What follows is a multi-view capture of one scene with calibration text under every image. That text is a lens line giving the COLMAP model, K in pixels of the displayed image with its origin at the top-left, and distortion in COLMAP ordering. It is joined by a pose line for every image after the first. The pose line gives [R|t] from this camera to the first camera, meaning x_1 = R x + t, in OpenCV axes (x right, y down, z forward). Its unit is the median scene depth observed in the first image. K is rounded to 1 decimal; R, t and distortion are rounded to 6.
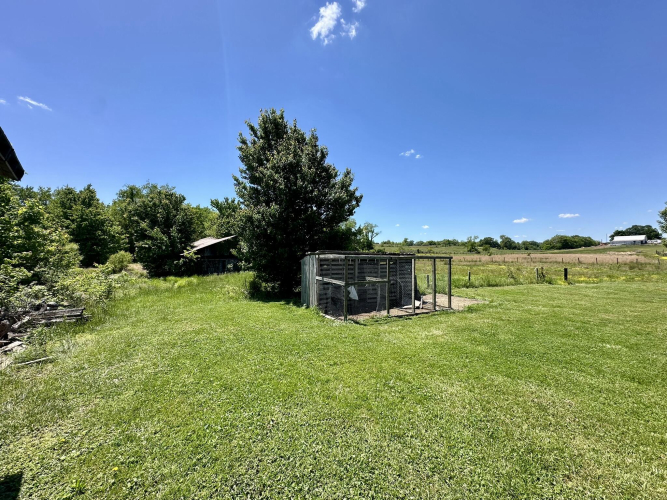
lens RADIAL K [[266.7, 0, 333.2], [0, 266.7, 249.5], [0, 0, 1]] dist [-0.000344, 0.000365]
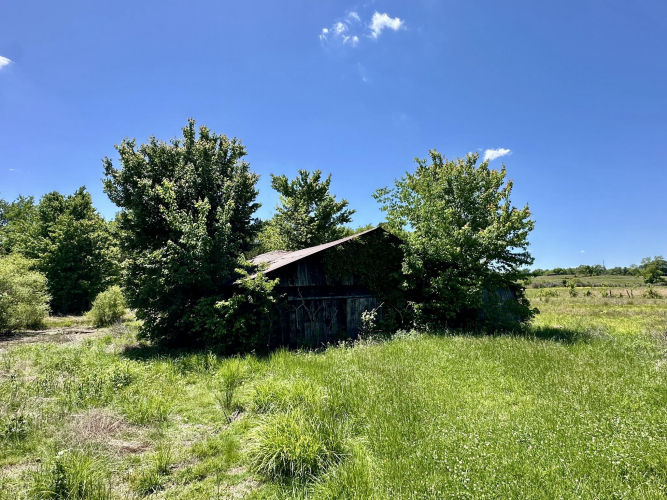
lens RADIAL K [[370.2, 0, 333.5], [0, 370.2, 250.8], [0, 0, 1]] dist [-0.024440, -0.000963]
pose [[0.984471, -0.034109, -0.172204, -0.216199], [0.017582, 0.995168, -0.096601, 0.015077], [0.174667, 0.092073, 0.980313, 0.329696]]
